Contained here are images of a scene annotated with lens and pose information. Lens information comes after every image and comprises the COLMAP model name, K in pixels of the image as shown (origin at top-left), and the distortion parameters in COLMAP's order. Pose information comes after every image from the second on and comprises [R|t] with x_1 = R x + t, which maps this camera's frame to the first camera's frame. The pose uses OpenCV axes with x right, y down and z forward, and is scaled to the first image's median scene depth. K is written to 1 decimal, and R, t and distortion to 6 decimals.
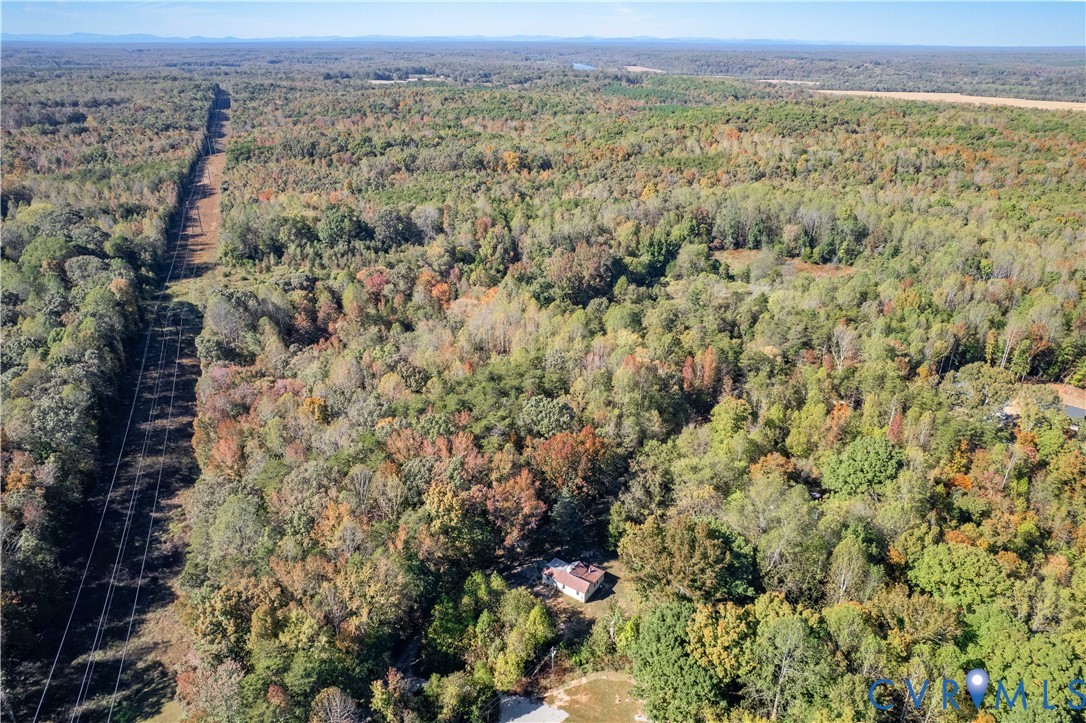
lens RADIAL K [[727.1, 0, 546.3], [0, 727.1, 361.3], [0, 0, 1]] dist [-0.081078, 0.075132]
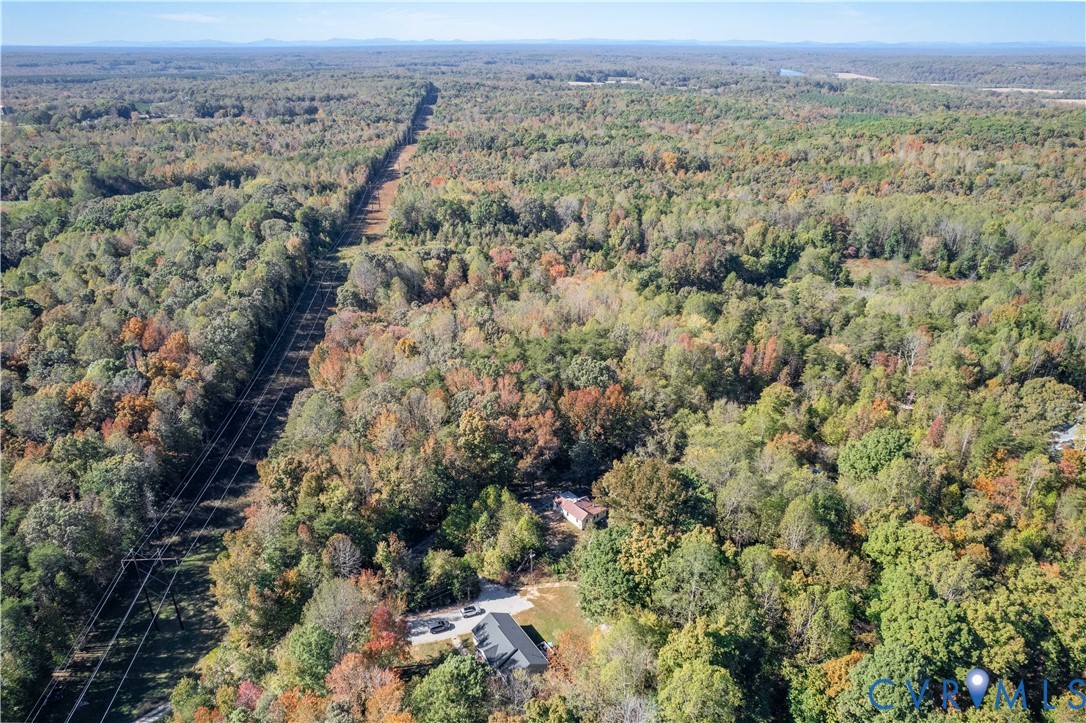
lens RADIAL K [[727.1, 0, 546.3], [0, 727.1, 361.3], [0, 0, 1]] dist [-0.081078, 0.075132]
pose [[0.961050, 0.108756, -0.254078, 0.112128], [-0.109827, 0.993900, 0.010010, 0.025634], [0.253617, 0.018284, 0.967132, -0.061238]]
